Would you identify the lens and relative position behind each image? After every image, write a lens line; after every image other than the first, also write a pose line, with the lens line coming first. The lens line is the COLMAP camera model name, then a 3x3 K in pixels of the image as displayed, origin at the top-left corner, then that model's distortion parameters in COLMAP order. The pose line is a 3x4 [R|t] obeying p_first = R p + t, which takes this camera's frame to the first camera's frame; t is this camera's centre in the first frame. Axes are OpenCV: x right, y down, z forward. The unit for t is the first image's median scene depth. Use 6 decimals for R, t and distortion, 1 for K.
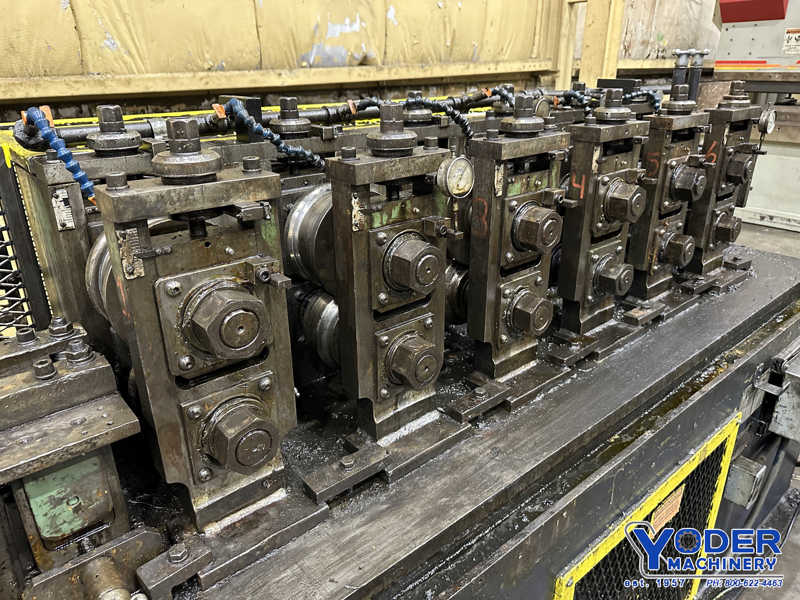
lens RADIAL K [[572.8, 0, 399.5], [0, 572.8, 295.8], [0, 0, 1]] dist [0.000755, -0.007184]
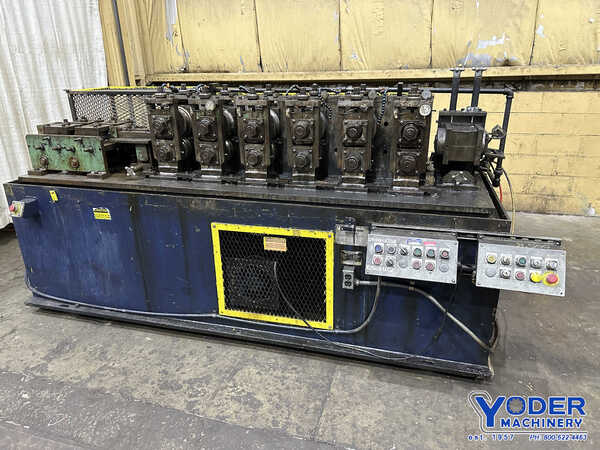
lens RADIAL K [[425.3, 0, 300.0], [0, 425.3, 225.0], [0, 0, 1]] dist [0.036459, -0.048529]
pose [[0.563865, 0.298008, -0.770225, 0.814580], [-0.302403, 0.942358, 0.143225, -0.010579], [0.768510, 0.152159, 0.621482, -0.061473]]
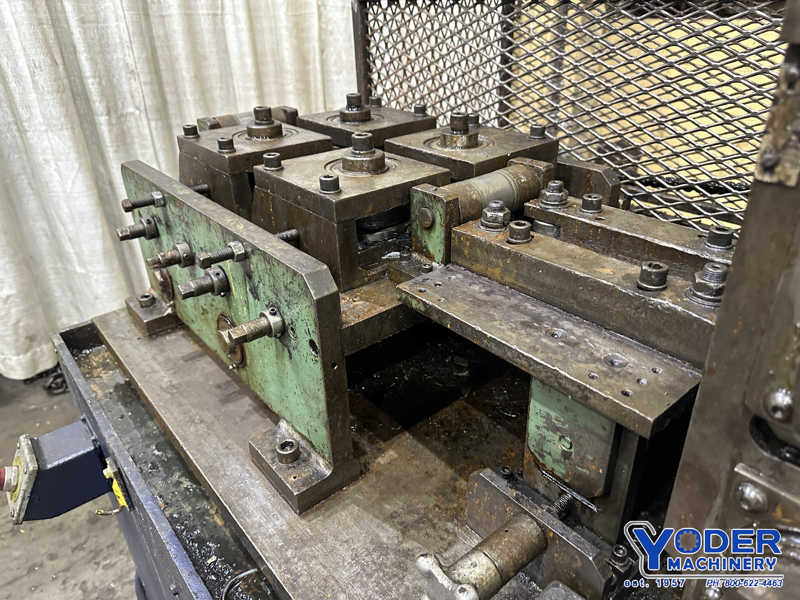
lens RADIAL K [[572.8, 0, 399.5], [0, 572.8, 295.8], [0, 0, 1]] dist [0.000755, -0.007184]
pose [[-0.011271, 0.477698, -0.878452, -0.002102], [-0.346656, 0.822160, 0.451534, -0.012551], [0.937925, 0.309610, 0.156330, 0.141152]]
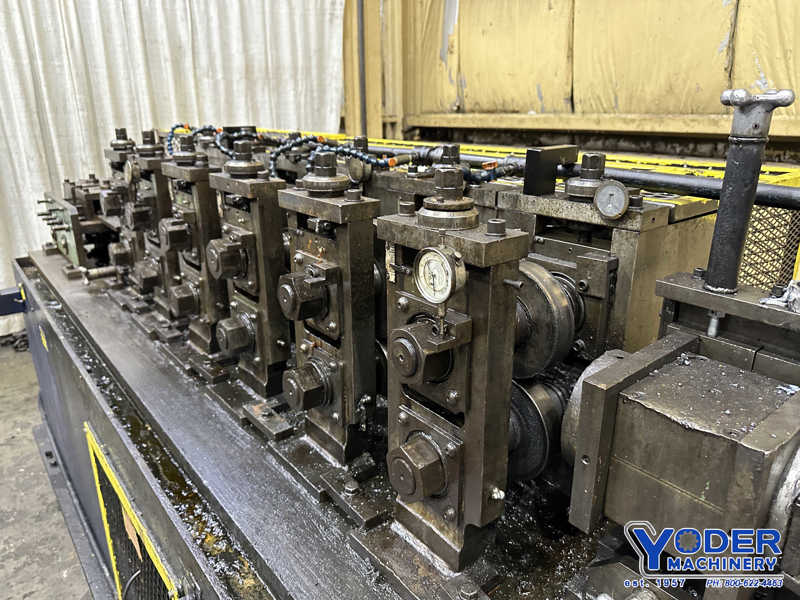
lens RADIAL K [[567.0, 0, 400.0], [0, 567.0, 300.0], [0, 0, 1]] dist [0.036459, -0.048529]
pose [[-0.020611, 0.336373, -0.941503, 0.522204], [-0.374962, 0.870366, 0.319166, -0.205148], [0.926811, 0.359606, 0.108188, 0.472227]]
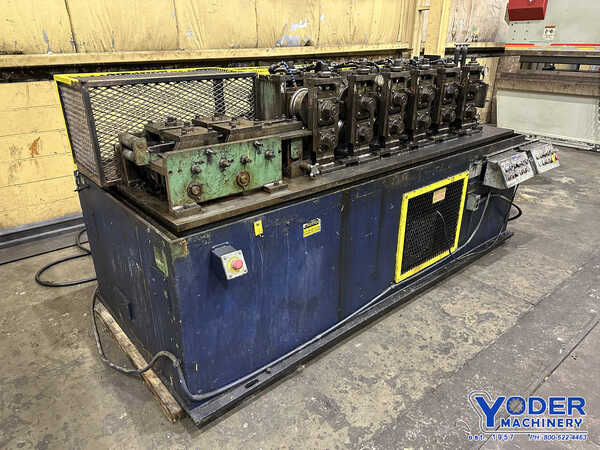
lens RADIAL K [[425.3, 0, 300.0], [0, 425.3, 225.0], [0, 0, 1]] dist [0.036459, -0.048529]
pose [[0.999940, 0.005273, 0.009599, -0.128651], [-0.005493, 0.999720, 0.023004, 0.196554], [-0.009475, -0.023055, 0.999689, -0.533005]]
